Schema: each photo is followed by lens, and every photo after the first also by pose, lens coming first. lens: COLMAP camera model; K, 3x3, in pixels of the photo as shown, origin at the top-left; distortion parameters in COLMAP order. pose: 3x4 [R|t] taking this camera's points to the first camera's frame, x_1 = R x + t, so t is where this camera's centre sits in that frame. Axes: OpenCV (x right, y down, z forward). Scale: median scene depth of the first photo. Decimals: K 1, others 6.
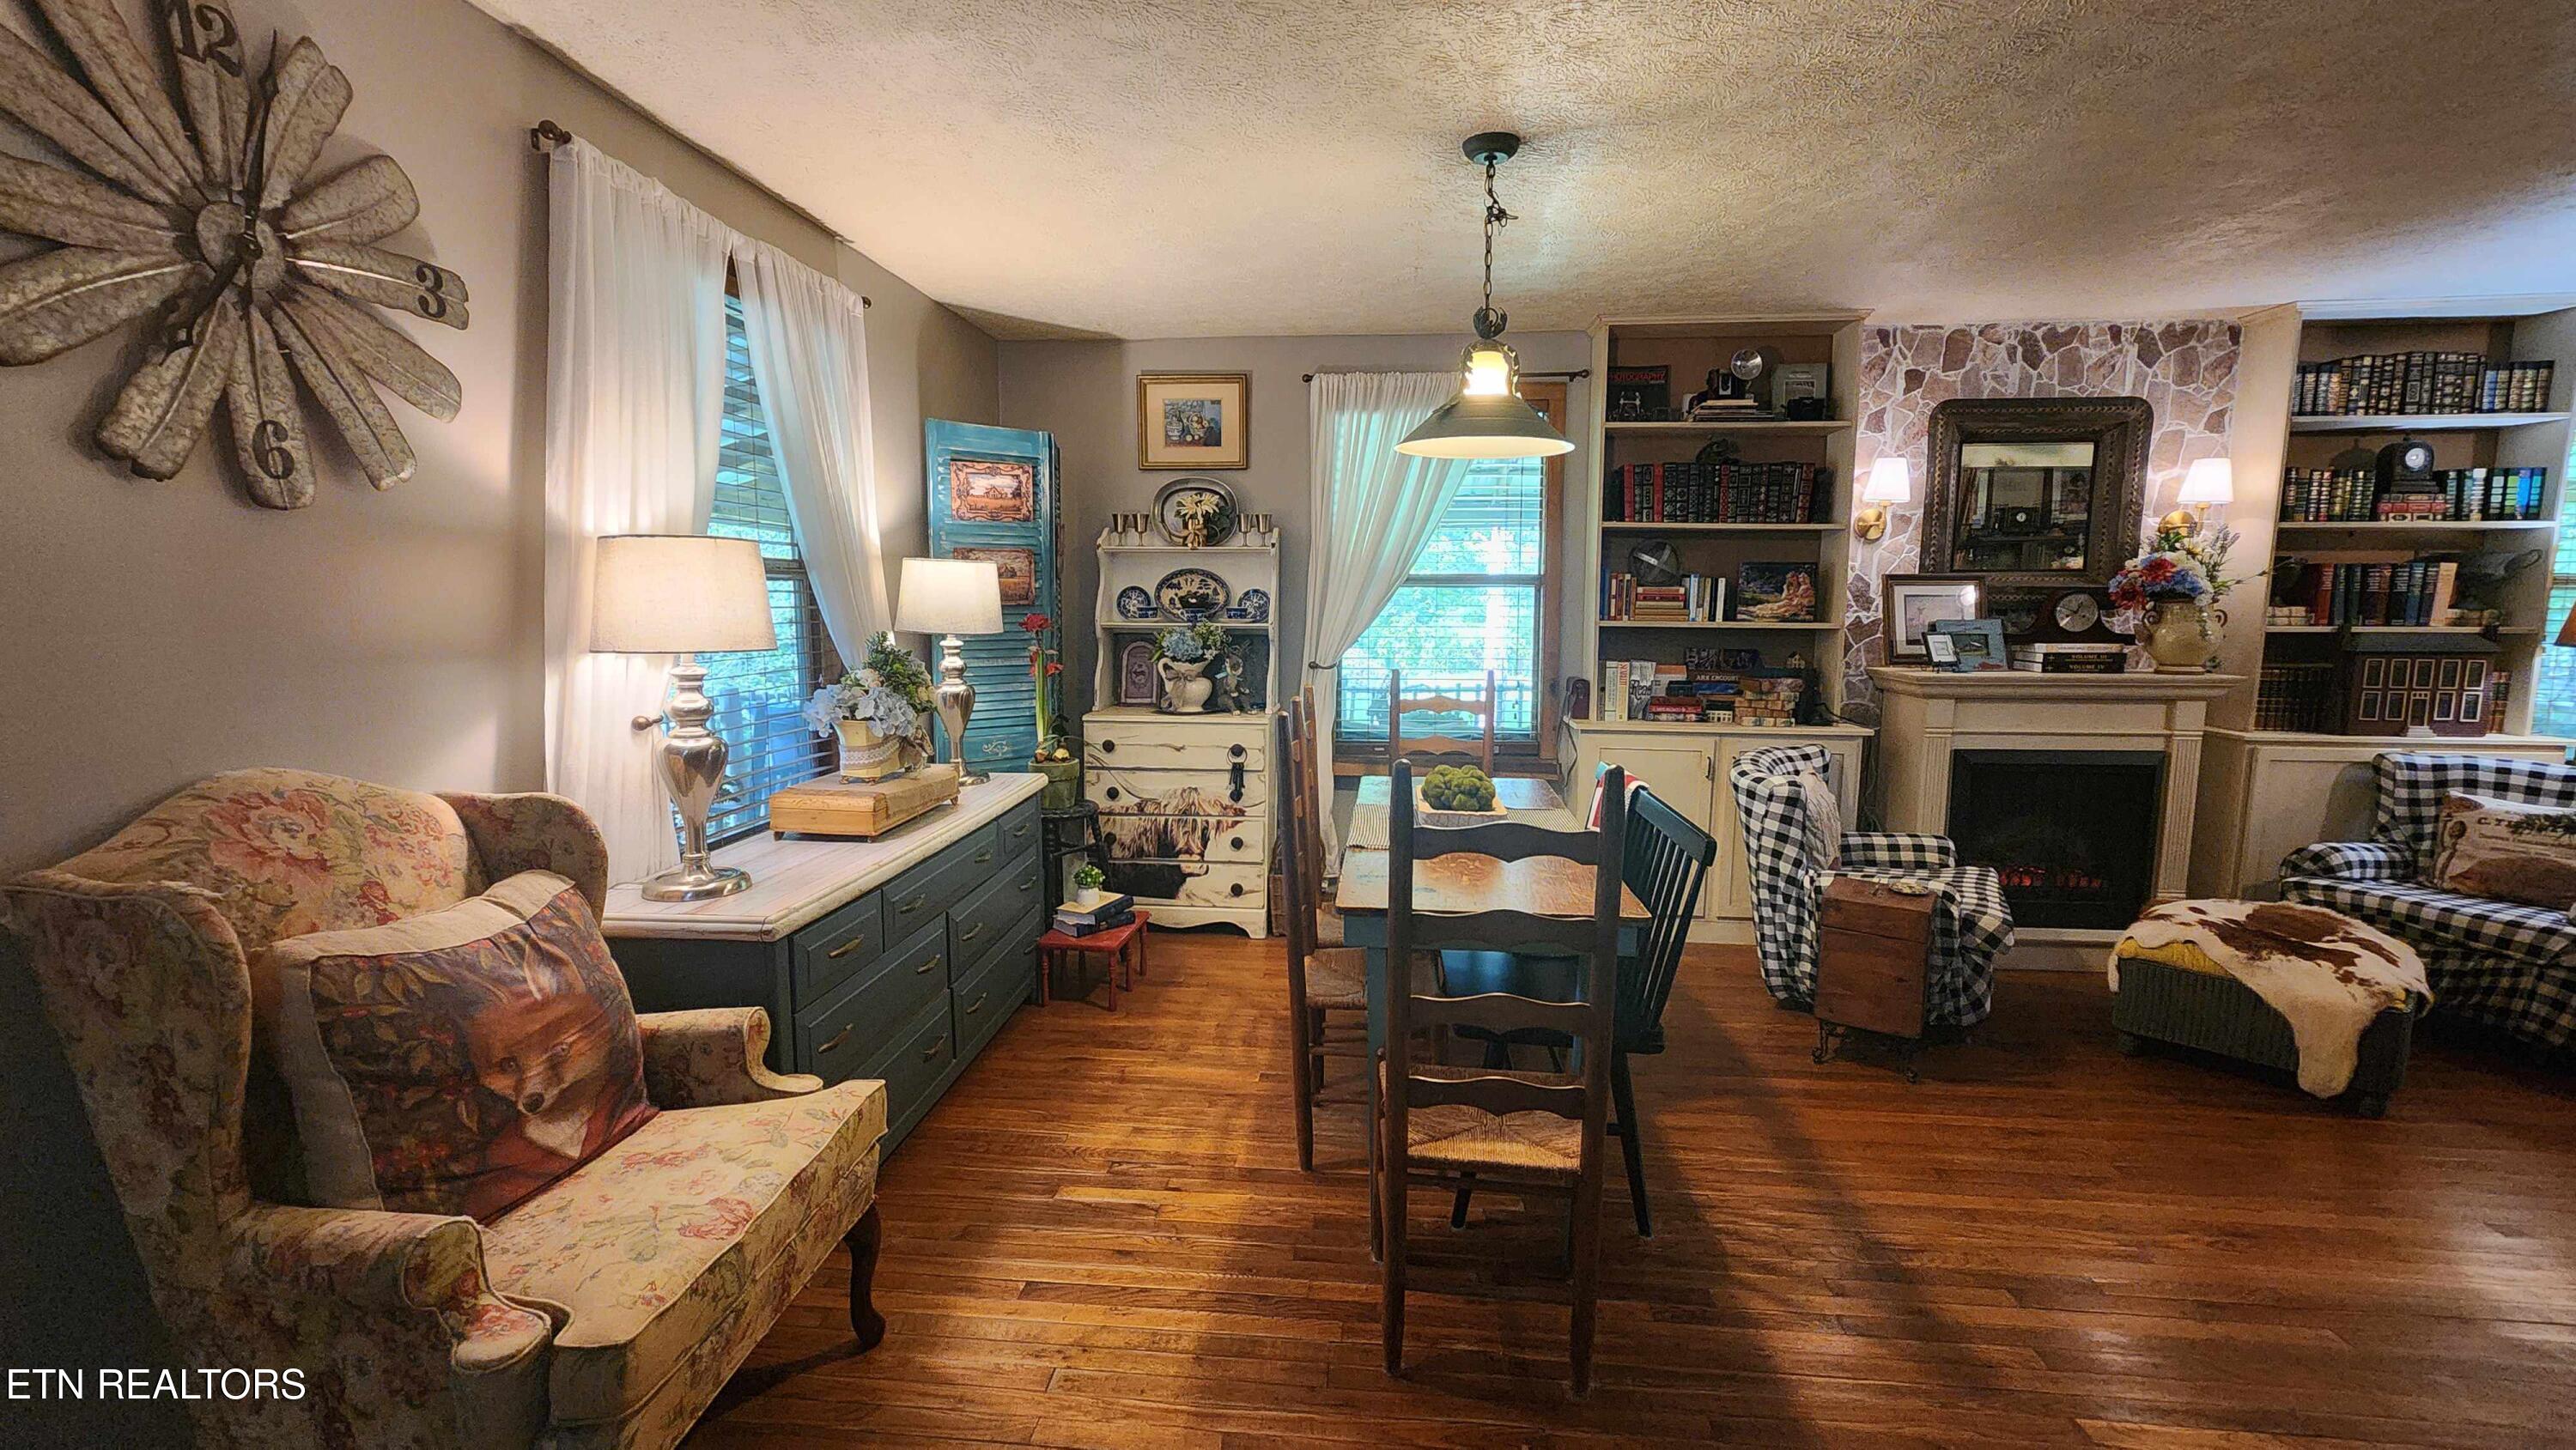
lens RADIAL K [[1073.0, 0, 1288.0], [0, 1073.0, 725.0], [0, 0, 1]] dist [0.001207, 0.000546]
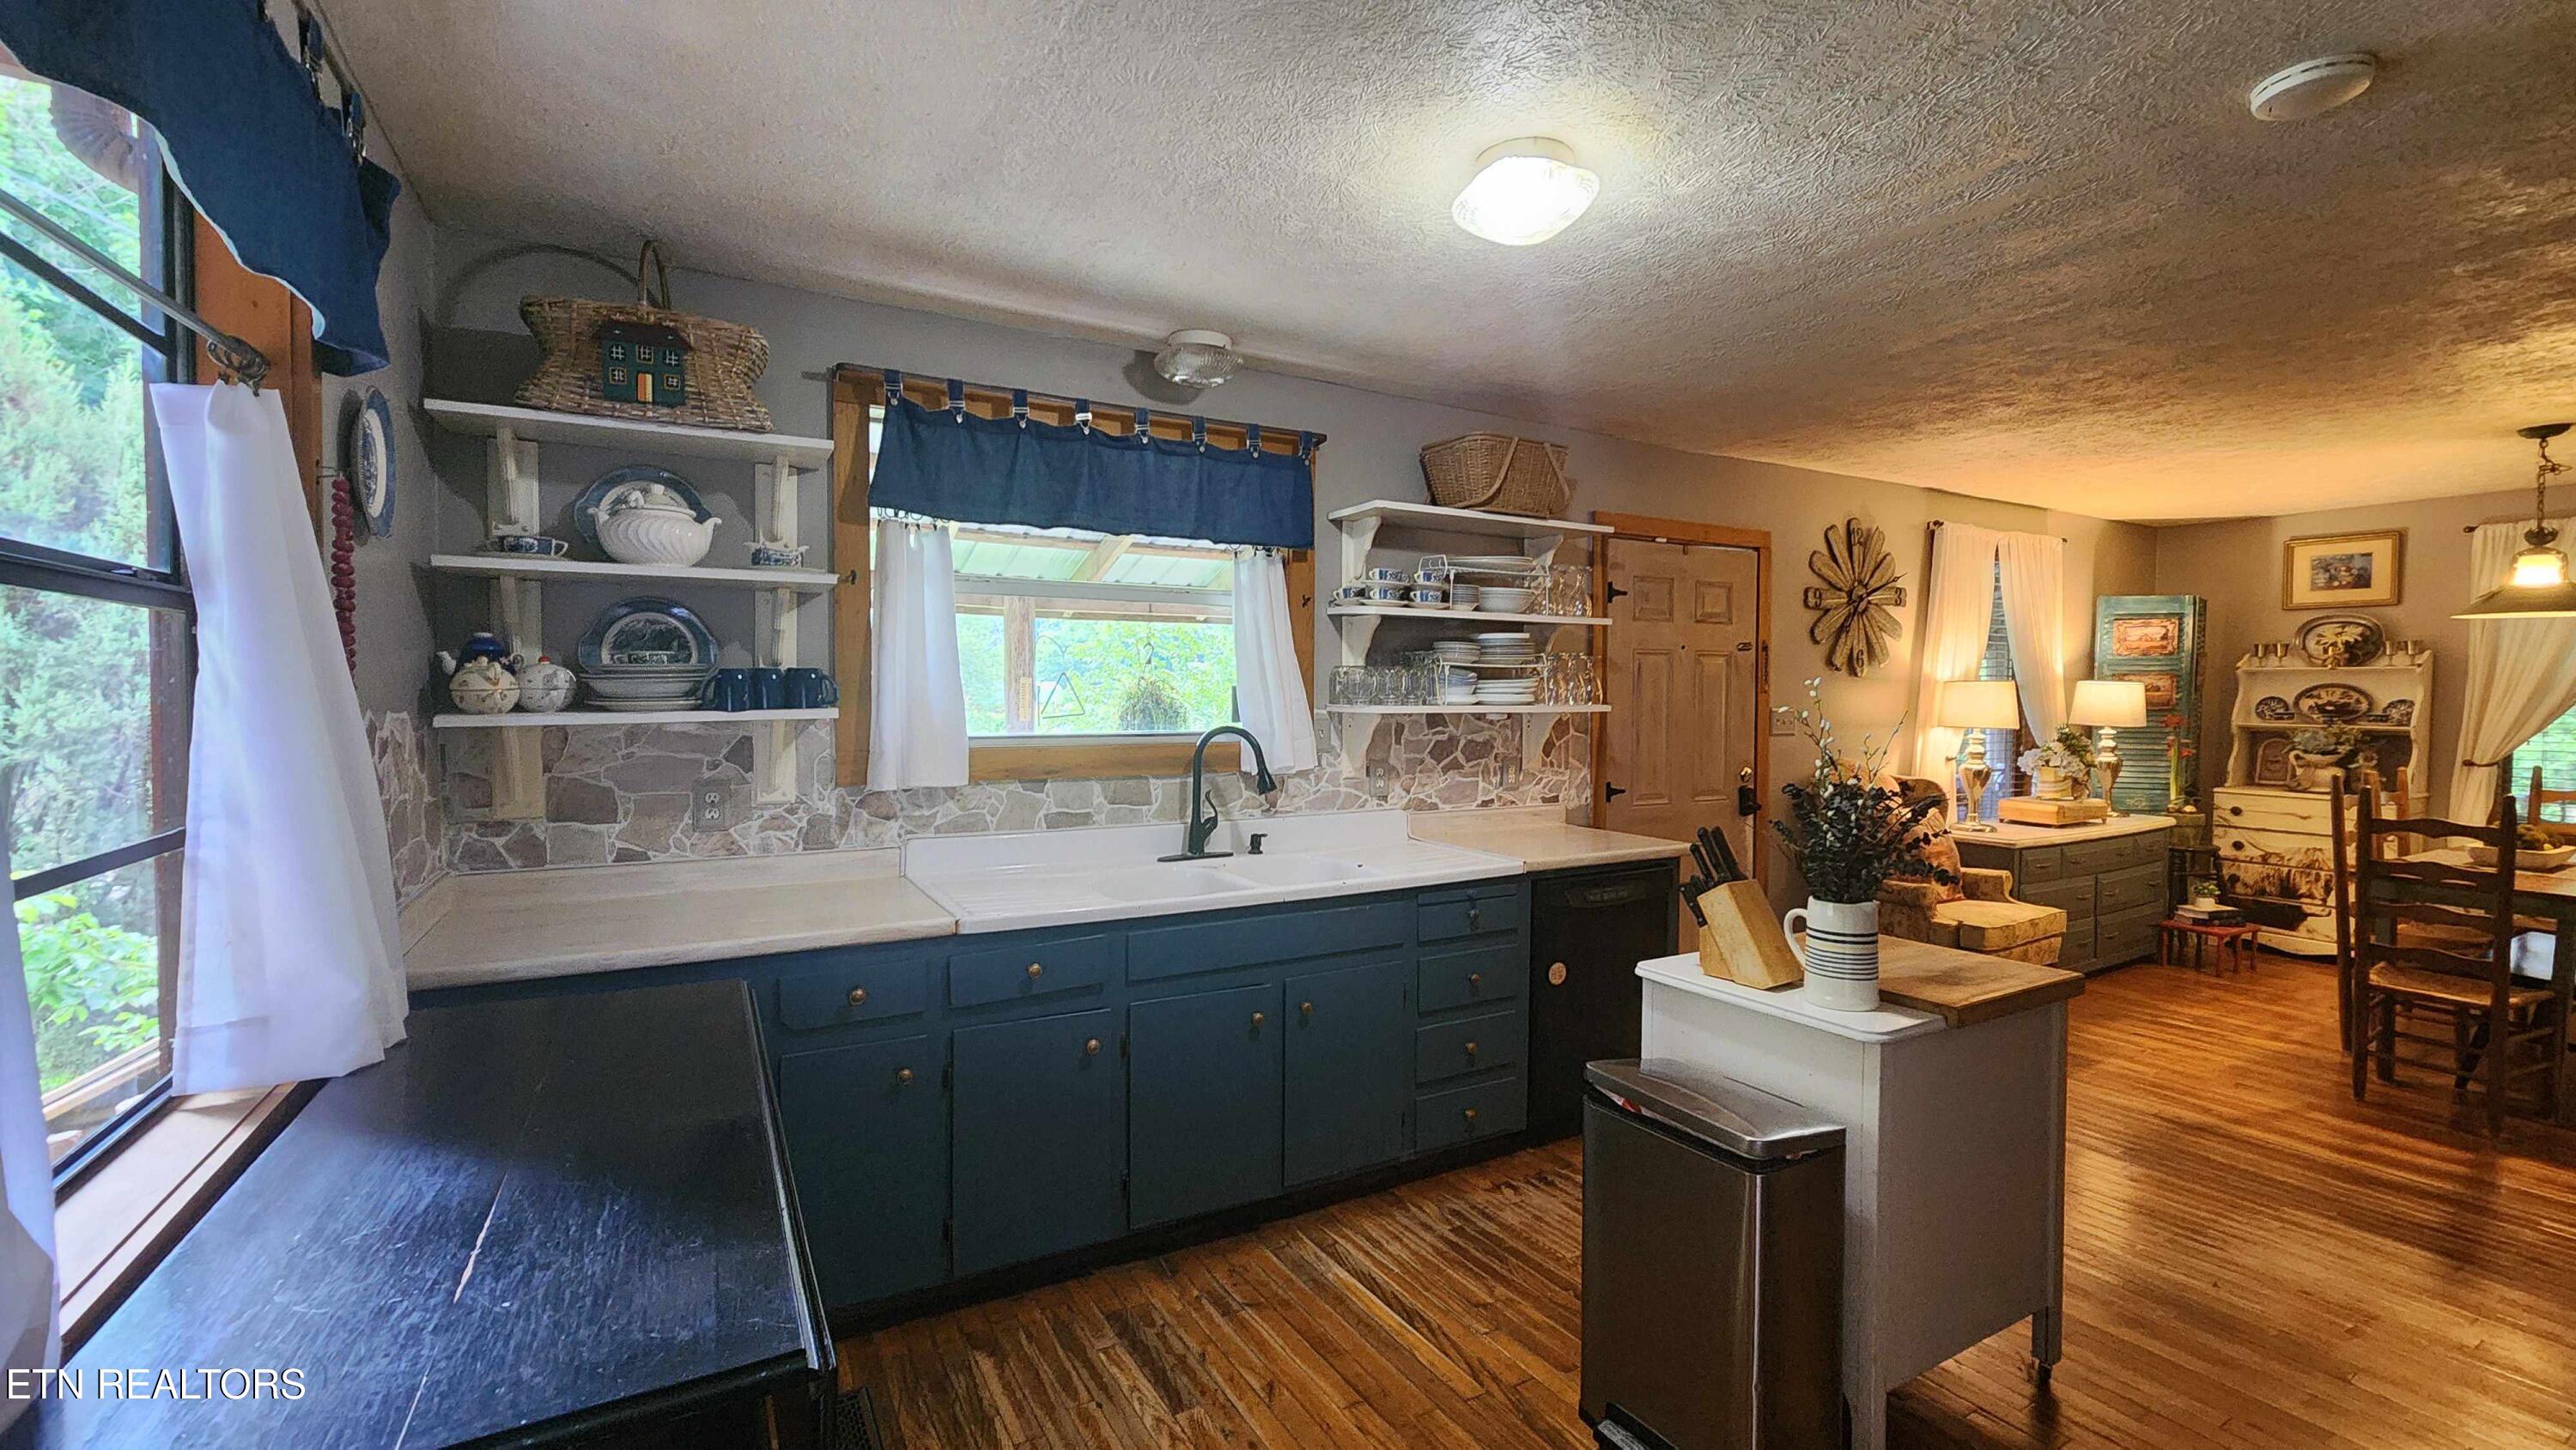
lens RADIAL K [[1073.0, 0, 1288.0], [0, 1073.0, 725.0], [0, 0, 1]] dist [0.001207, 0.000546]
pose [[0.587414, 0.025393, -0.808888, 0.243655], [-0.099613, 0.994176, -0.041129, 0.091734], [0.803133, 0.104736, 0.586522, -0.847993]]
